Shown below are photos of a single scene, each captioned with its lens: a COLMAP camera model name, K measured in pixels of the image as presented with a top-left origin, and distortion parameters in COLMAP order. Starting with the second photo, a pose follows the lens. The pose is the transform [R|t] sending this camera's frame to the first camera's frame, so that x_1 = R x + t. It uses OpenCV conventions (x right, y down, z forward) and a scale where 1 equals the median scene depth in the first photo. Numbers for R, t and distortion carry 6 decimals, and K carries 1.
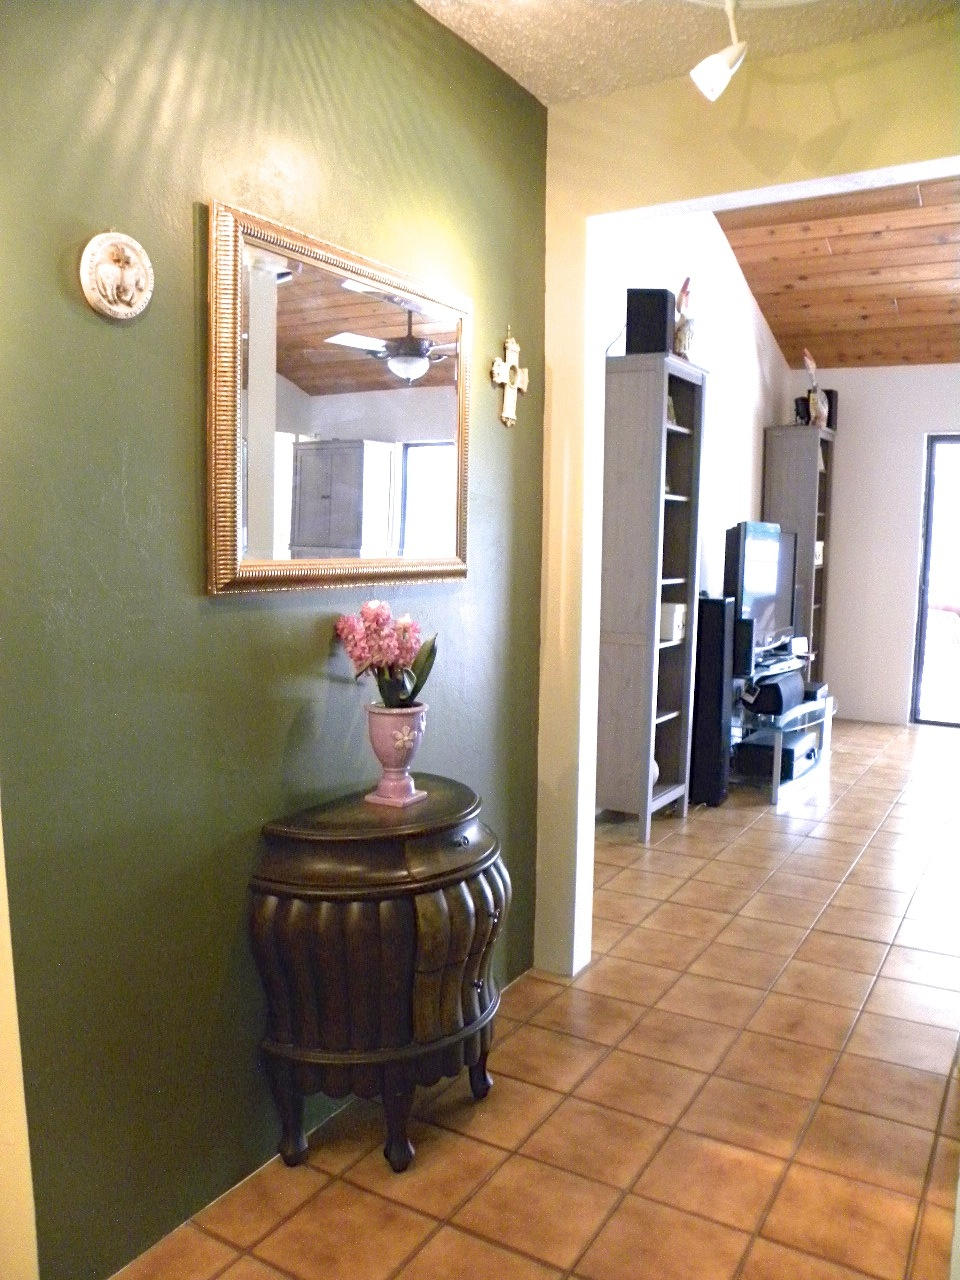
lens RADIAL K [[976.1, 0, 474.1], [0, 976.1, 668.7], [0, 0, 1]] dist [-0.144181, 0.091331]
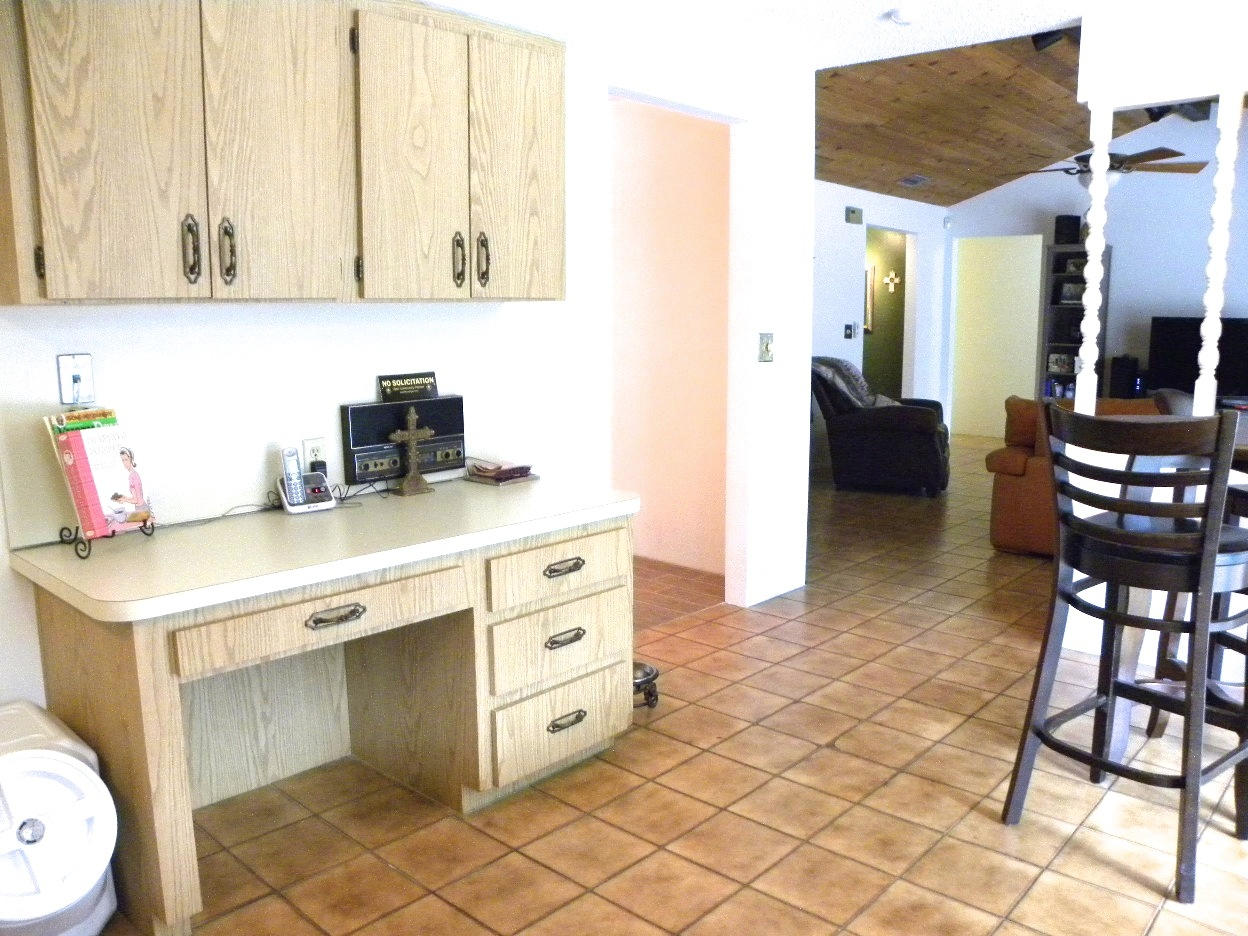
lens RADIAL K [[970.5, 0, 646.6], [0, 970.5, 471.3], [0, 0, 1]] dist [-0.202601, 0.216884]
pose [[-0.170979, 0.148427, -0.974031, 2.566467], [-0.139435, 0.974993, 0.173050, -0.046271], [0.975358, 0.165402, -0.146007, 0.442248]]
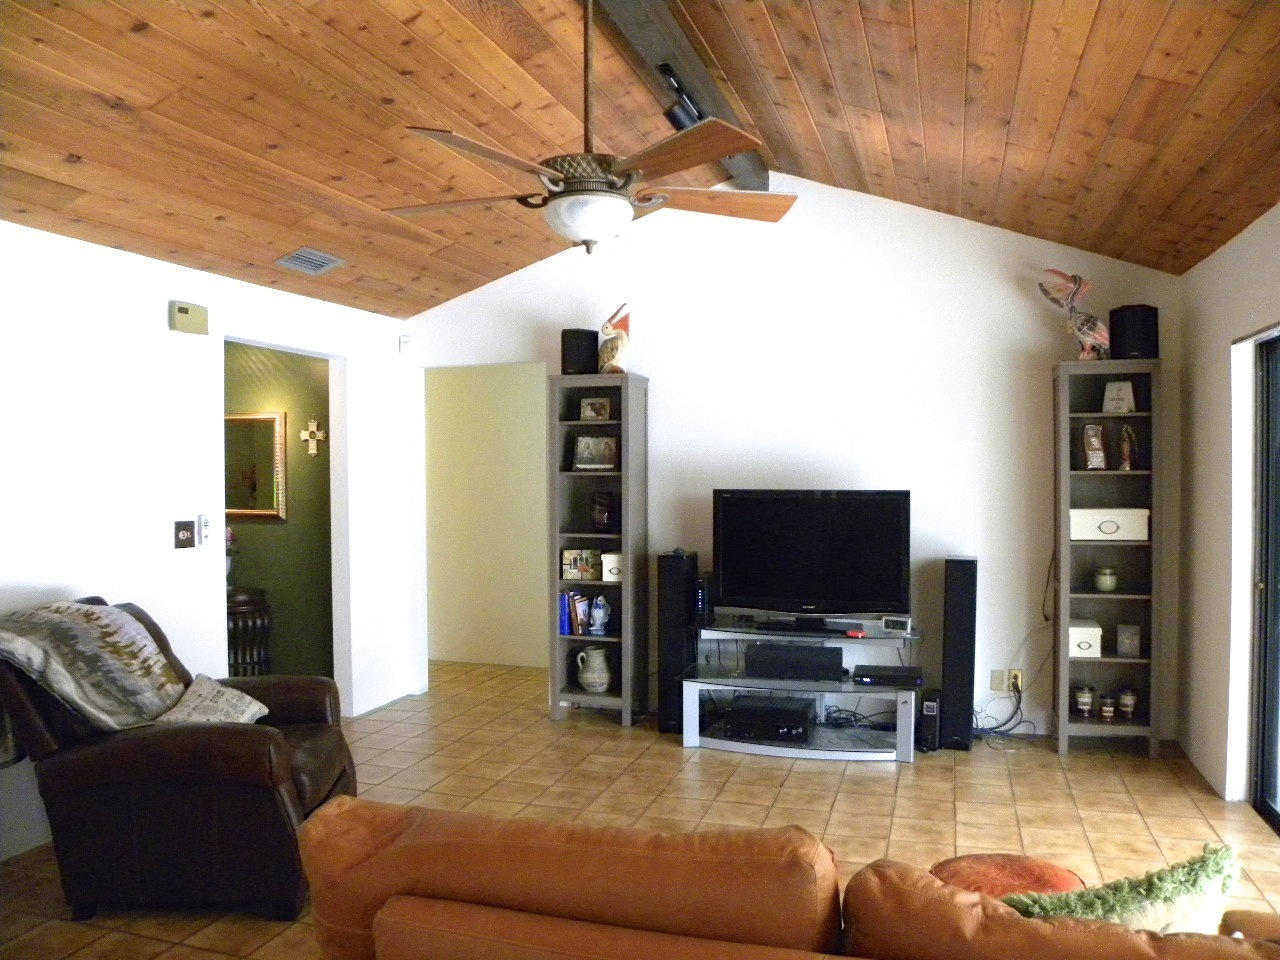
lens RADIAL K [[976.1, 0, 648.8], [0, 976.1, 490.3], [0, 0, 1]] dist [-0.144181, 0.091331]
pose [[0.253637, 0.016119, -0.967165, 1.598468], [-0.126924, 0.991771, -0.016756, -0.144890], [0.958936, 0.127006, 0.253596, 0.750737]]
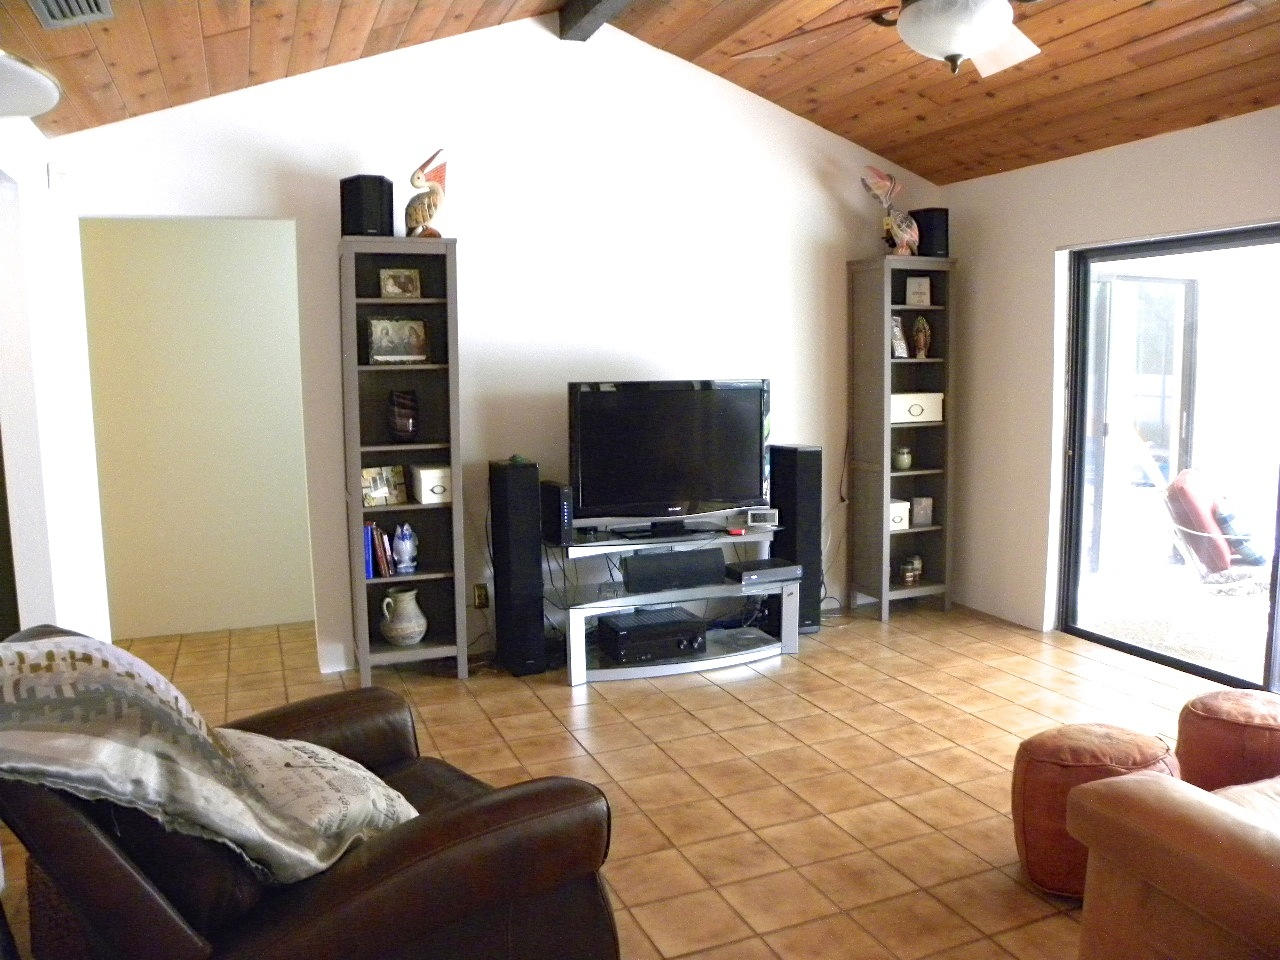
lens RADIAL K [[976.1, 0, 648.8], [0, 976.1, 490.3], [0, 0, 1]] dist [-0.144181, 0.091331]
pose [[0.811280, 0.056893, -0.581883, 1.076992], [-0.061387, 0.998042, 0.011995, -0.075228], [0.581426, 0.025989, 0.813184, 0.316409]]
